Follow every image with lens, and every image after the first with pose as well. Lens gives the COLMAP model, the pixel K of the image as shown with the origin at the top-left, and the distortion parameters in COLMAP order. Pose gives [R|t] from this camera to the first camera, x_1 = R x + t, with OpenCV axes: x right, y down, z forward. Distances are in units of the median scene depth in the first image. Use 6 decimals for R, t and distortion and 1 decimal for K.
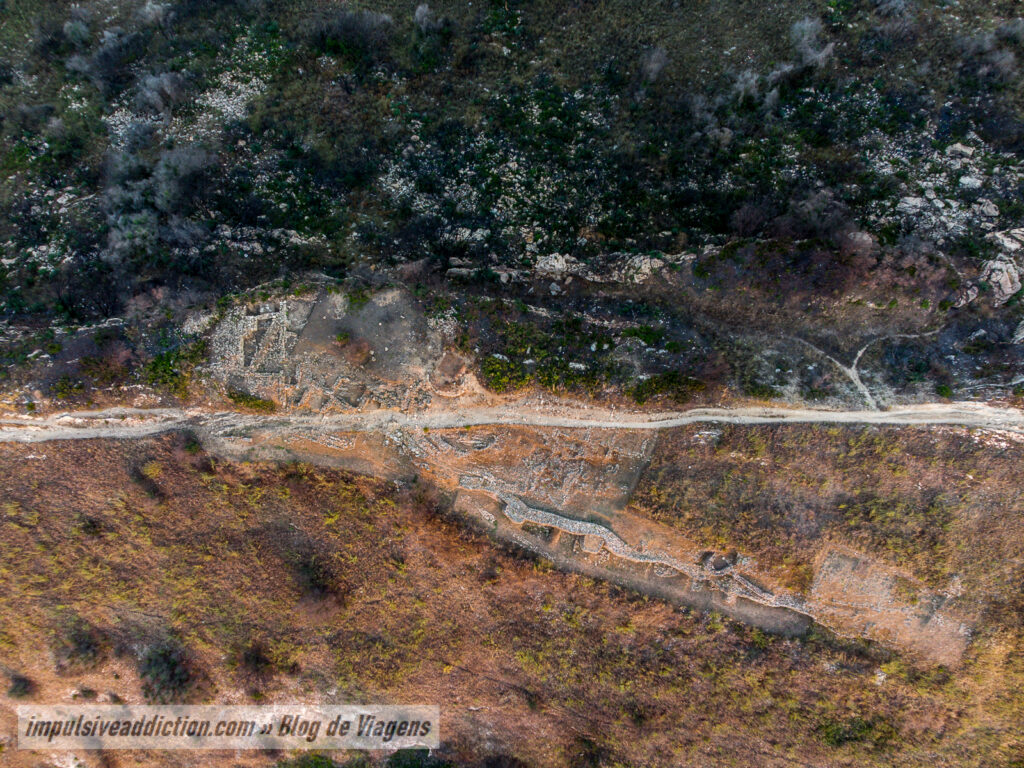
lens RADIAL K [[748.3, 0, 512.9], [0, 748.3, 384.5], [0, 0, 1]] dist [0.011622, 0.013501]
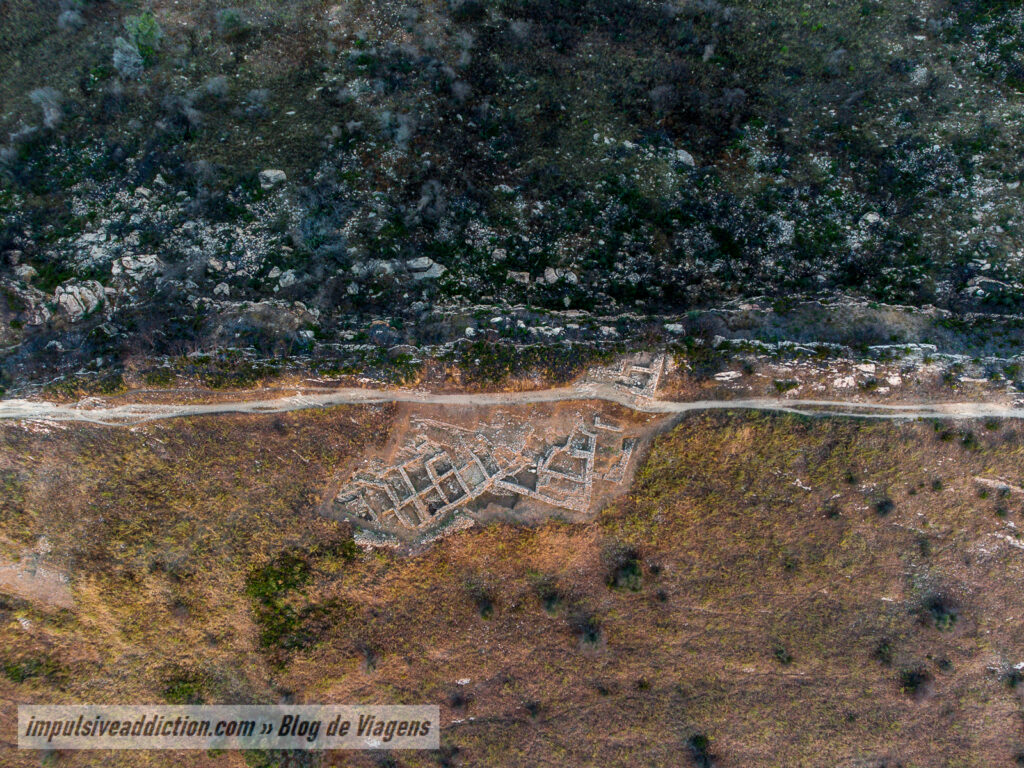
lens RADIAL K [[748.3, 0, 510.5], [0, 748.3, 382.4], [0, 0, 1]] dist [0.011622, 0.013501]
pose [[0.995361, -0.051011, -0.081571, 1.472903], [0.050497, 0.998689, -0.008353, 0.045939], [0.081890, 0.004195, 0.996633, -0.196730]]
